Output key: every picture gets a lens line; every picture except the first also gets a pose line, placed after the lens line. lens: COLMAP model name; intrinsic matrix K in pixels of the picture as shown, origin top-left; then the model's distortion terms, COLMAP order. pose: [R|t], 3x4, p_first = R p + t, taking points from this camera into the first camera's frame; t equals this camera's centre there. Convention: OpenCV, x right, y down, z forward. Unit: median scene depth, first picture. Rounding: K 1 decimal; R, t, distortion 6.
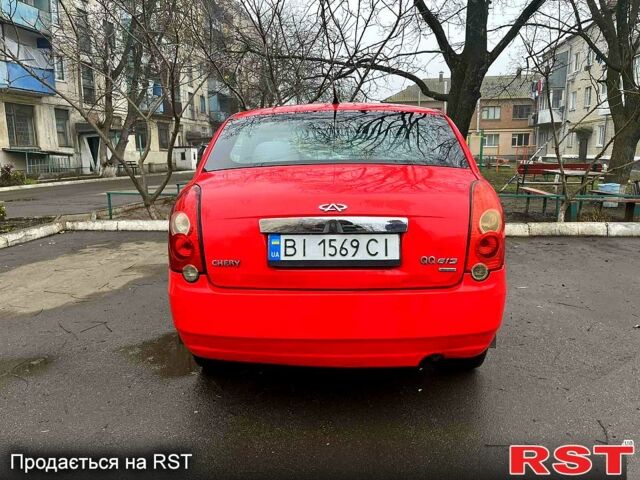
lens RADIAL K [[502.8, 0, 320.4], [0, 502.8, 233.7], [0, 0, 1]] dist [0.023582, -0.019523]
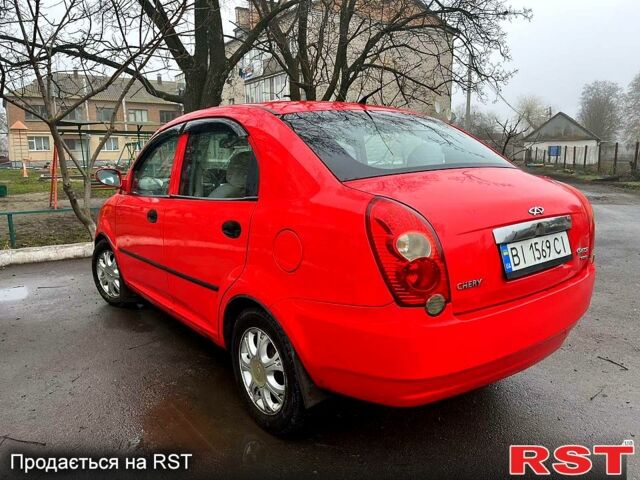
lens RADIAL K [[502.8, 0, 325.0], [0, 502.8, 242.8], [0, 0, 1]] dist [0.023582, -0.019523]
pose [[0.755230, -0.111517, 0.645904, -0.925102], [0.105518, 0.993253, 0.048111, -0.079507], [-0.646911, 0.031820, 0.761901, 0.509471]]
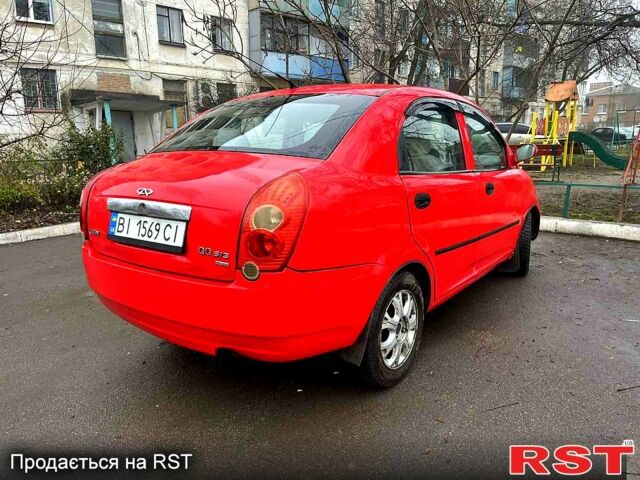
lens RADIAL K [[502.8, 0, 323.2], [0, 502.8, 240.6], [0, 0, 1]] dist [0.023582, -0.019523]
pose [[0.817463, 0.111950, -0.564996, 0.945676], [-0.081425, 0.993539, 0.079054, -0.063239], [0.570196, -0.018619, 0.821298, 0.326747]]
